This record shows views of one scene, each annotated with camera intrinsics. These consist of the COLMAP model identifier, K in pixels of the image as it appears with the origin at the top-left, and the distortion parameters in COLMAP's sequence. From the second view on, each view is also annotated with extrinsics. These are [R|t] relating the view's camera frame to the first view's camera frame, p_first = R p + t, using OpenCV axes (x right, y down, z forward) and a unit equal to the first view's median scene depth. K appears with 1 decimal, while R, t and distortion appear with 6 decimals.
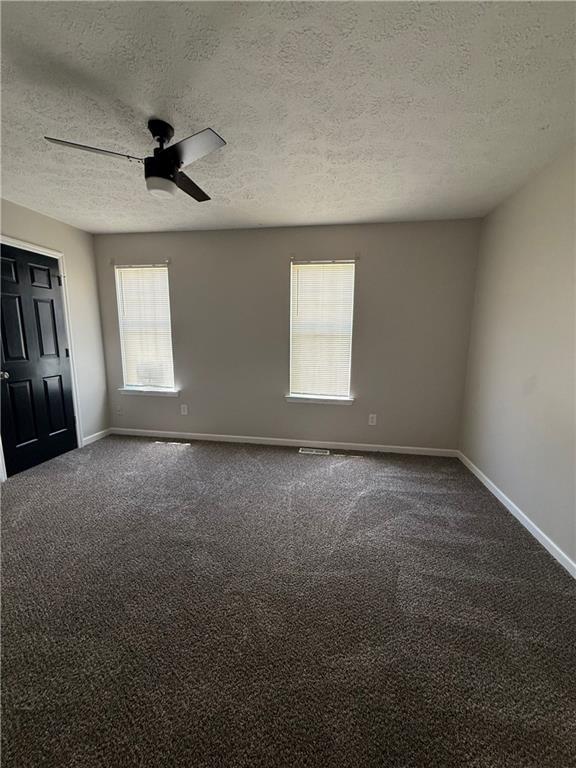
lens RADIAL K [[305.0, 0, 287.4], [0, 305.0, 392.0], [0, 0, 1]] dist [0.002400, -0.000707]
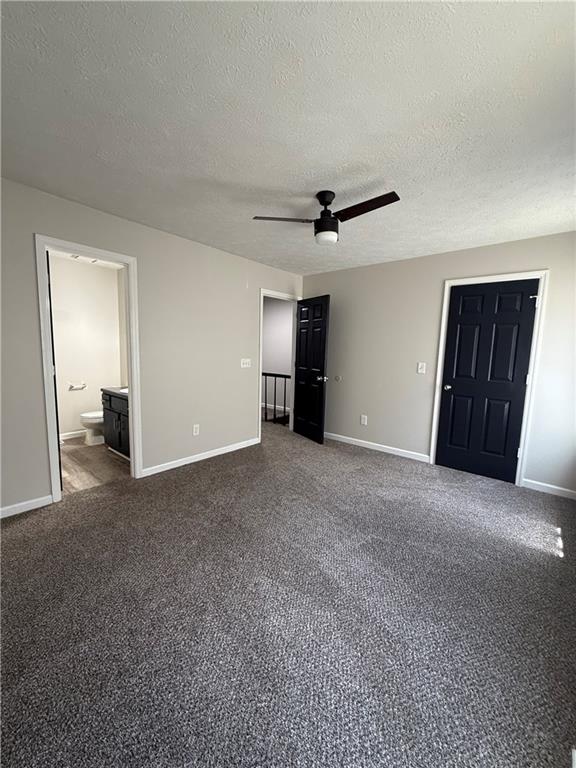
lens RADIAL K [[305.0, 0, 287.7], [0, 305.0, 383.8], [0, 0, 1]] dist [0.002400, -0.000707]
pose [[-0.524562, 0.068930, -0.848577, 0.420841], [-0.195965, 0.960179, 0.199134, -0.153989], [0.828512, 0.270749, -0.490165, 0.834946]]
